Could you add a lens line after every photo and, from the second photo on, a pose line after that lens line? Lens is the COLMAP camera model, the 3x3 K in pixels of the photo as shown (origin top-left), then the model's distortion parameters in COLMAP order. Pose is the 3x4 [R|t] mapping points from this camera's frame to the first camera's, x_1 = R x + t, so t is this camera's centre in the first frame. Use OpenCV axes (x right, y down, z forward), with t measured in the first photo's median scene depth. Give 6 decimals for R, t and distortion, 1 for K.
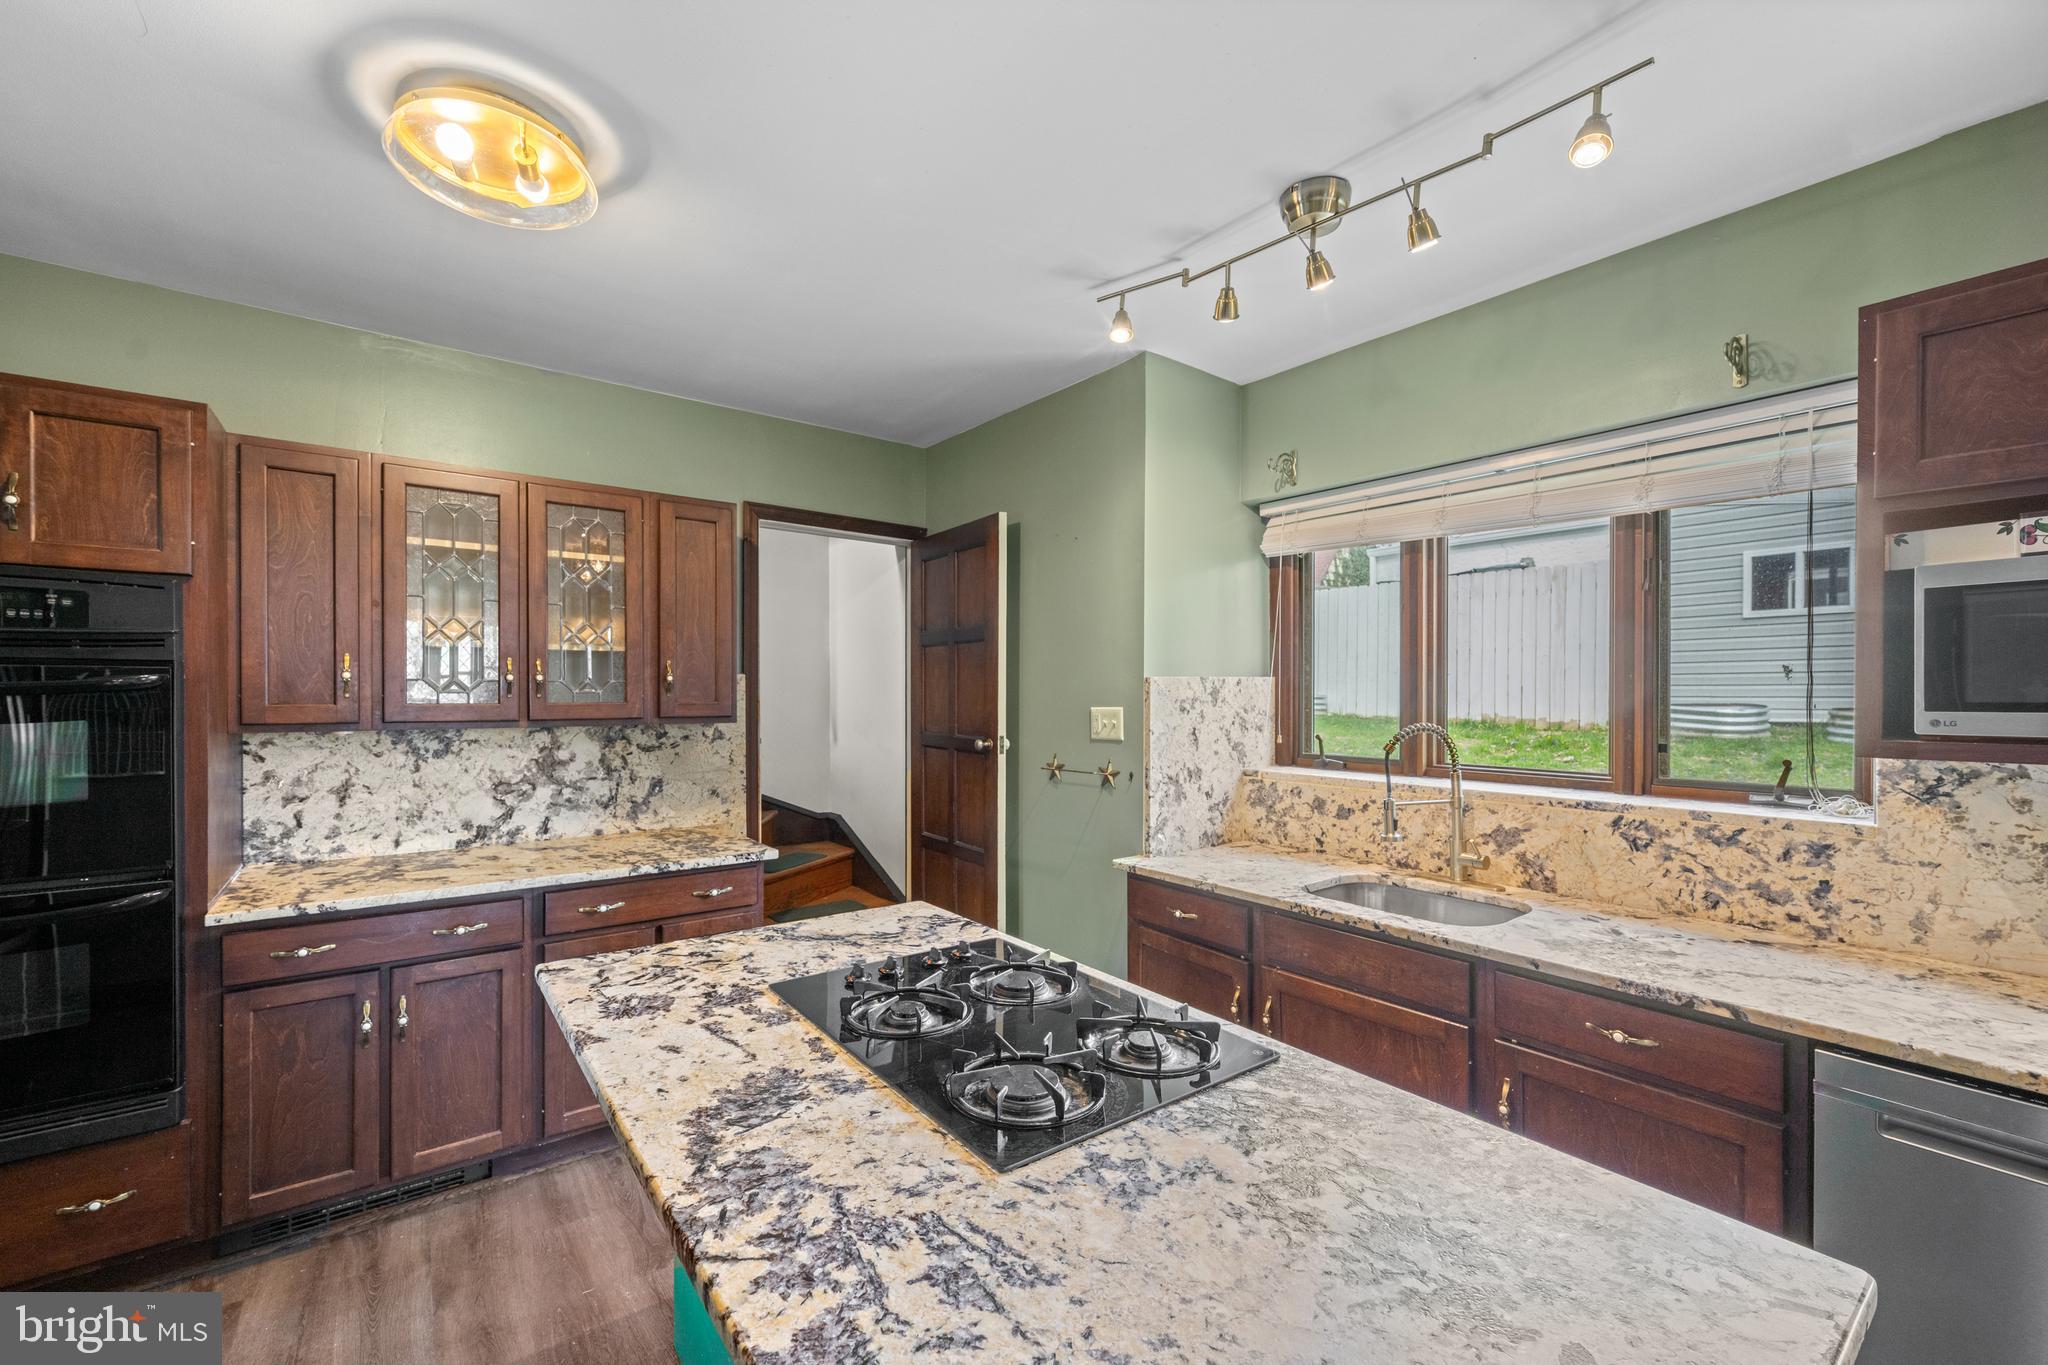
lens RADIAL K [[821.4, 0, 1024.0], [0, 821.4, 682.5], [0, 0, 1]] dist [0.000075, 0.000025]
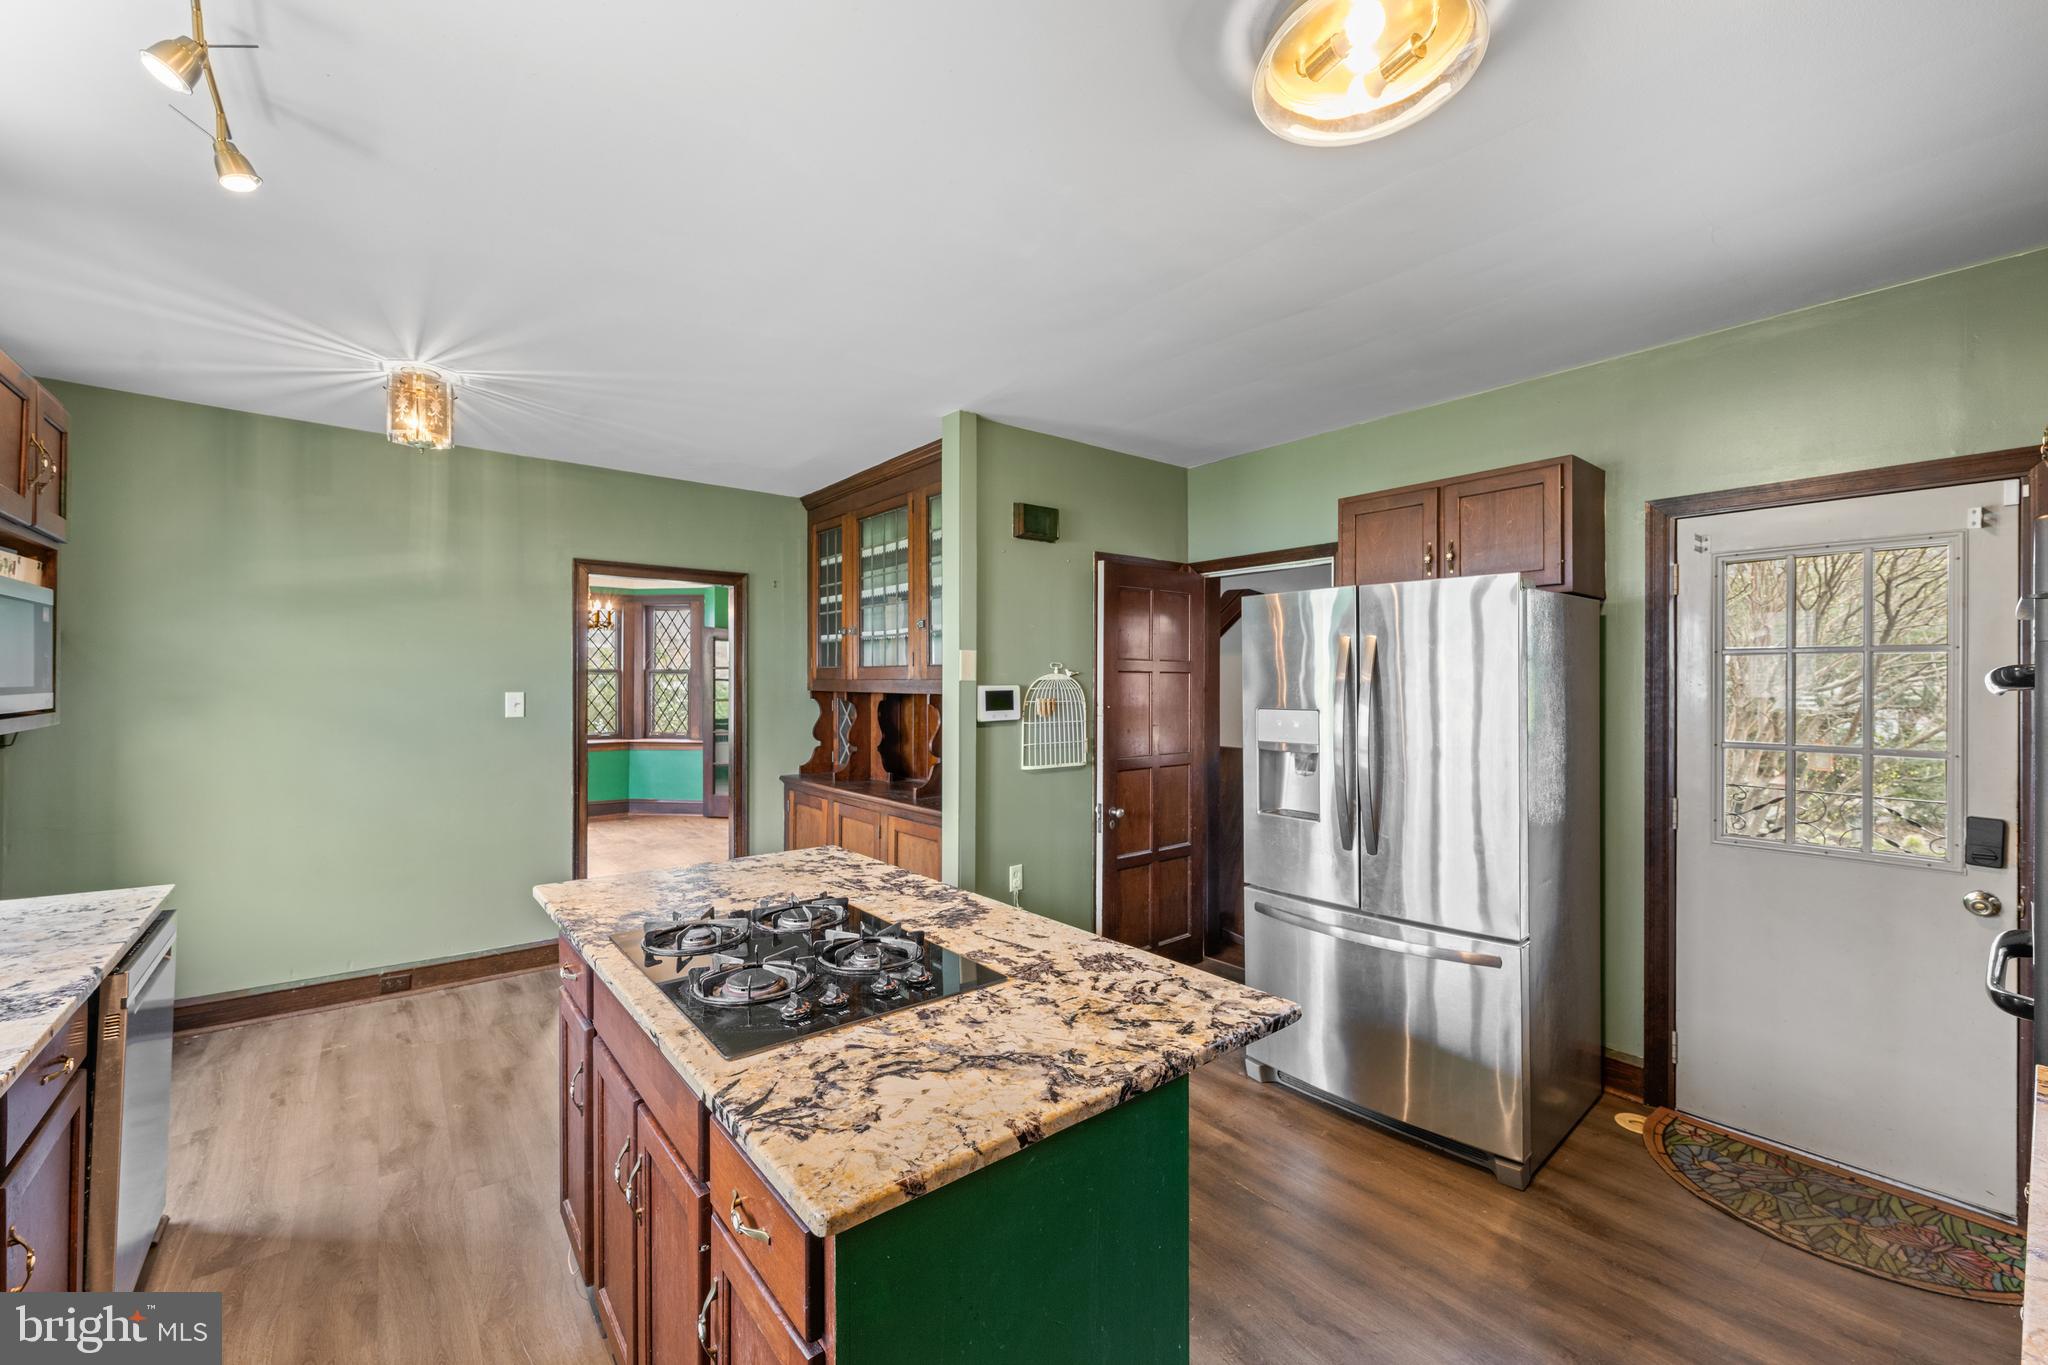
lens RADIAL K [[821.4, 0, 1024.0], [0, 821.4, 682.5], [0, 0, 1]] dist [0.000075, 0.000025]
pose [[-0.999564, -0.006922, -0.028714, -0.289042], [-0.006579, 0.999906, -0.012013, 0.019177], [0.028795, -0.011819, -0.999515, 1.935629]]
